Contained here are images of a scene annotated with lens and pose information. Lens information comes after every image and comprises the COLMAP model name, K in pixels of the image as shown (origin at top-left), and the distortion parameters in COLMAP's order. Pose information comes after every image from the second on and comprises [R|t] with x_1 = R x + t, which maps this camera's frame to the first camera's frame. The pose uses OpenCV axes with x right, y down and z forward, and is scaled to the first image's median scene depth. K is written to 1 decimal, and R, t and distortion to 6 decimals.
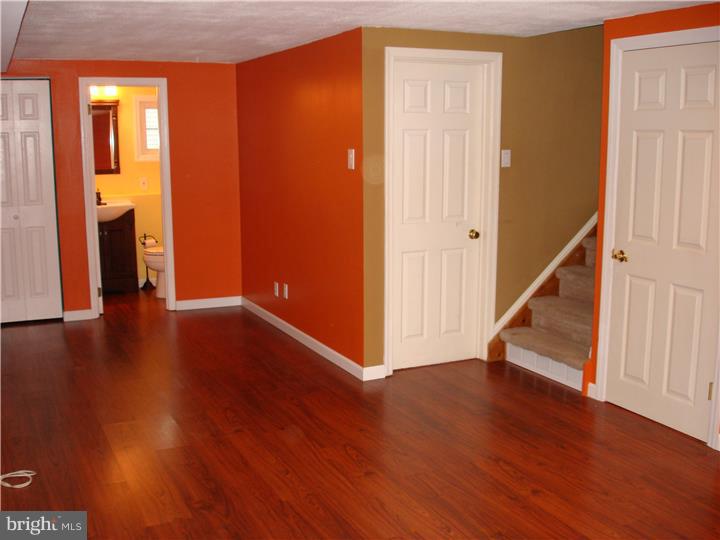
lens RADIAL K [[798.4, 0, 351.7], [0, 798.4, 271.4], [0, 0, 1]] dist [-0.079454, -0.104903]
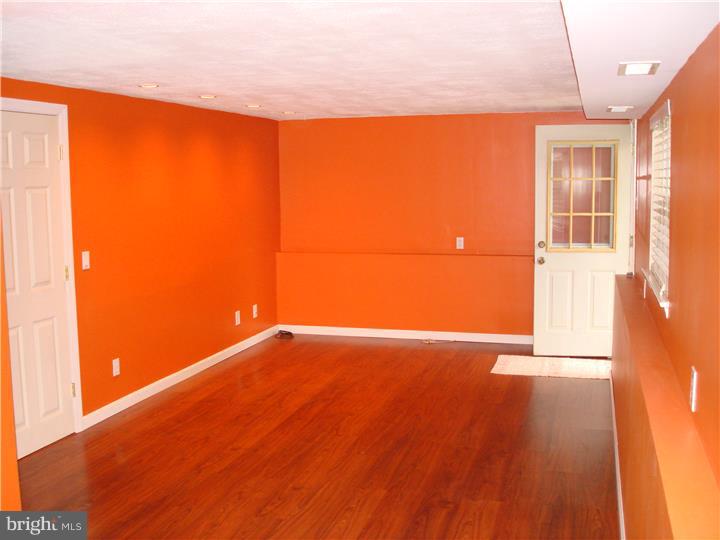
lens RADIAL K [[798.4, 0, 351.7], [0, 798.4, 271.4], [0, 0, 1]] dist [-0.079454, -0.104903]
pose [[-0.736253, -0.071452, 0.672923, -0.815146], [0.132615, 0.959893, 0.247019, -0.325378], [-0.663585, 0.271108, -0.697249, 1.749329]]
